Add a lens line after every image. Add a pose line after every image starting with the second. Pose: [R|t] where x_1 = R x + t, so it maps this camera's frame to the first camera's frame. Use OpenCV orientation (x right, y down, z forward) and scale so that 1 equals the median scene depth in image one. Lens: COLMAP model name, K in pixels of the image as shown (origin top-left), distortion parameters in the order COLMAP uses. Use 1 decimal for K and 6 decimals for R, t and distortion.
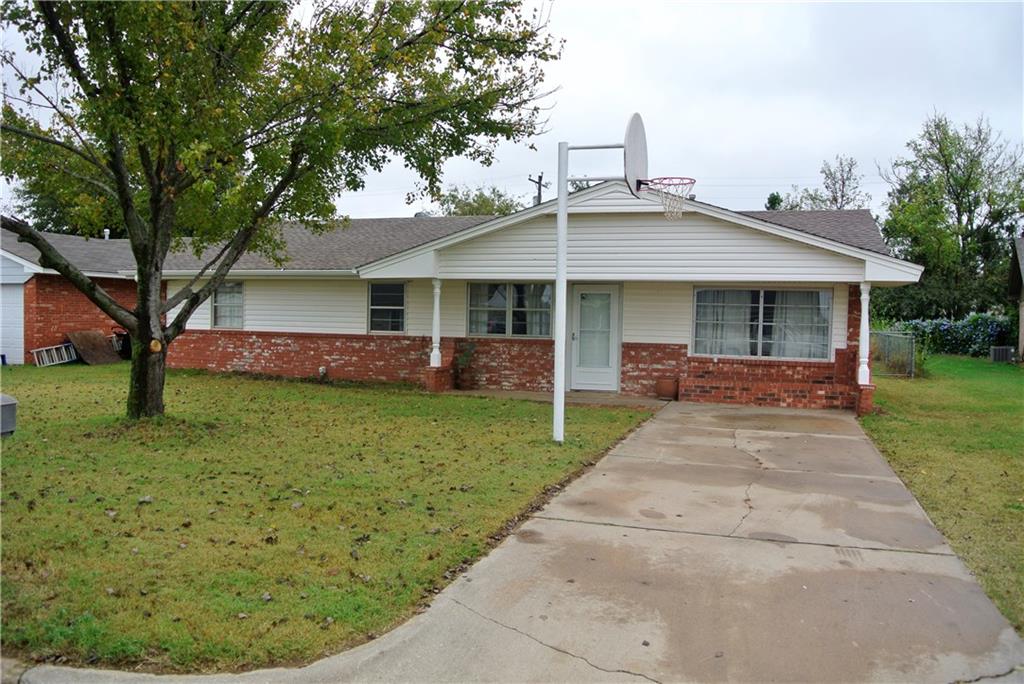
lens RADIAL K [[823.6, 0, 510.8], [0, 823.6, 355.0], [0, 0, 1]] dist [-0.073431, -0.000787]
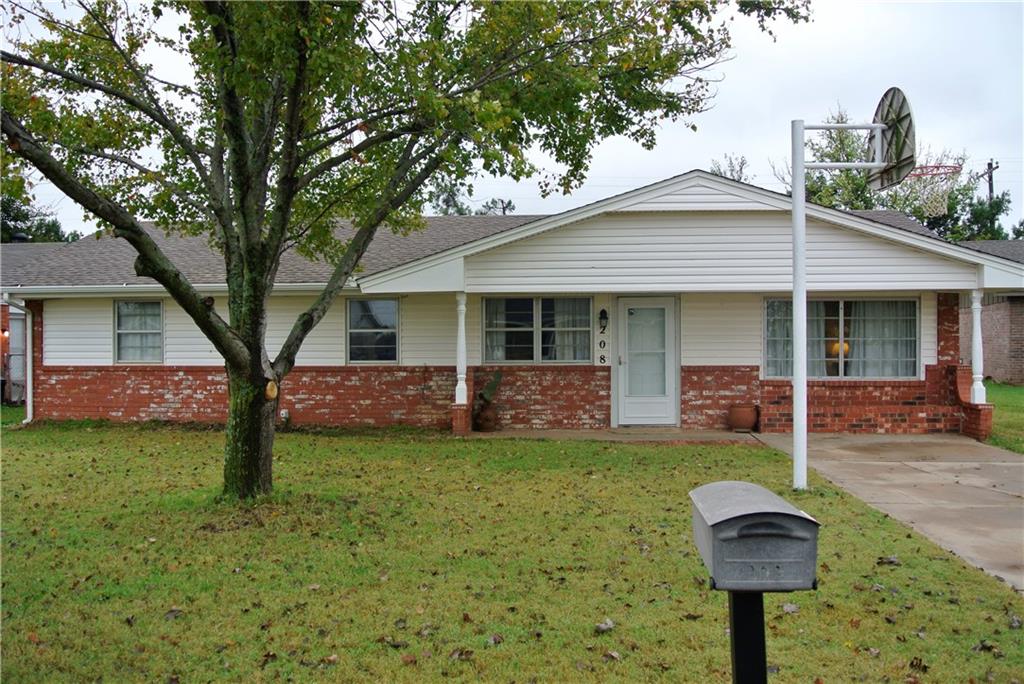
lens RADIAL K [[953.1, 0, 512.0], [0, 953.1, 342.0], [0, 0, 1]] dist [-0.059625, -0.003854]
pose [[0.970968, -0.024738, 0.237928, -0.262023], [0.034785, 0.998667, -0.038122, -0.008643], [-0.236668, 0.045291, 0.970534, 0.099564]]
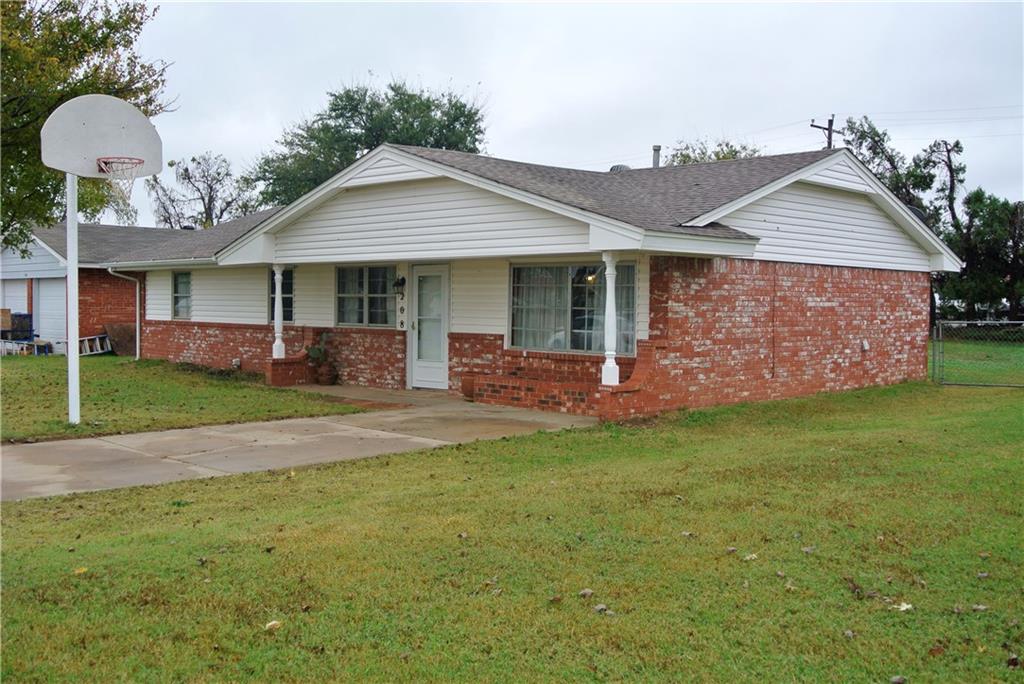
lens RADIAL K [[1054.6, 0, 512.0], [0, 1054.6, 342.0], [0, 0, 1]] dist [-0.032387, -0.006246]
pose [[0.894051, 0.005379, -0.447933, 0.681013], [-0.013508, 0.999797, -0.014956, 0.009965], [0.447761, 0.019422, 0.893942, 0.056013]]
